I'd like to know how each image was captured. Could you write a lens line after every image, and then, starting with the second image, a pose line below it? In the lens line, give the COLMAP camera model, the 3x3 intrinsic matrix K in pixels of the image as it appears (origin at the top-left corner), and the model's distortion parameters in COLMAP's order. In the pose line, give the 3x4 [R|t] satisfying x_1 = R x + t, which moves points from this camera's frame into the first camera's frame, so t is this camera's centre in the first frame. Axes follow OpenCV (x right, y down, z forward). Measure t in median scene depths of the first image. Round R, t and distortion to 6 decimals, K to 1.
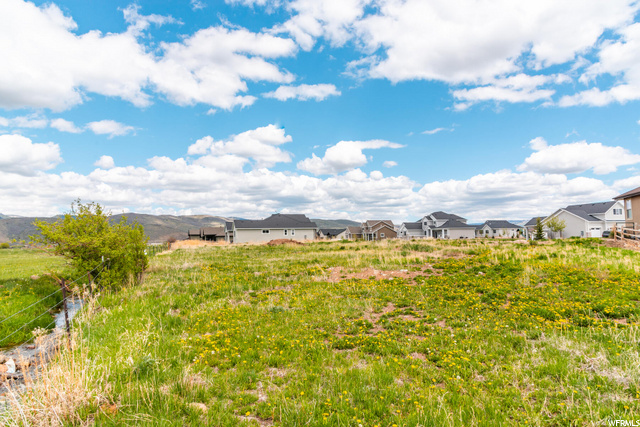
lens RADIAL K [[441.8, 0, 320.0], [0, 441.8, 213.5], [0, 0, 1]] dist [0.002066, 0.000633]
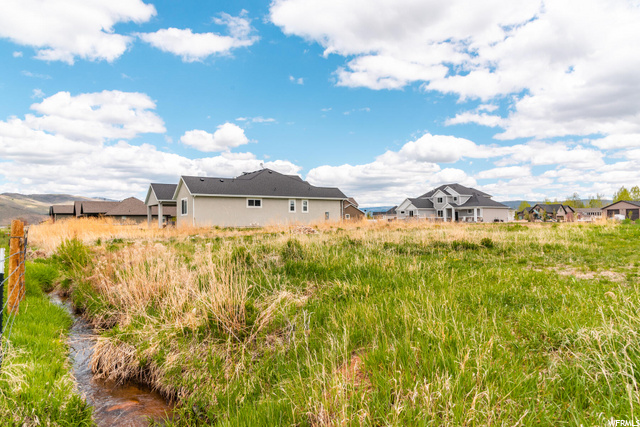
lens RADIAL K [[441.8, 0, 320.0], [0, 441.8, 213.5], [0, 0, 1]] dist [0.002066, 0.000633]
pose [[0.951378, 0.006841, 0.307951, -0.155340], [-0.015102, 0.999587, 0.024451, 0.030193], [-0.307656, -0.027913, 0.951088, 0.403516]]
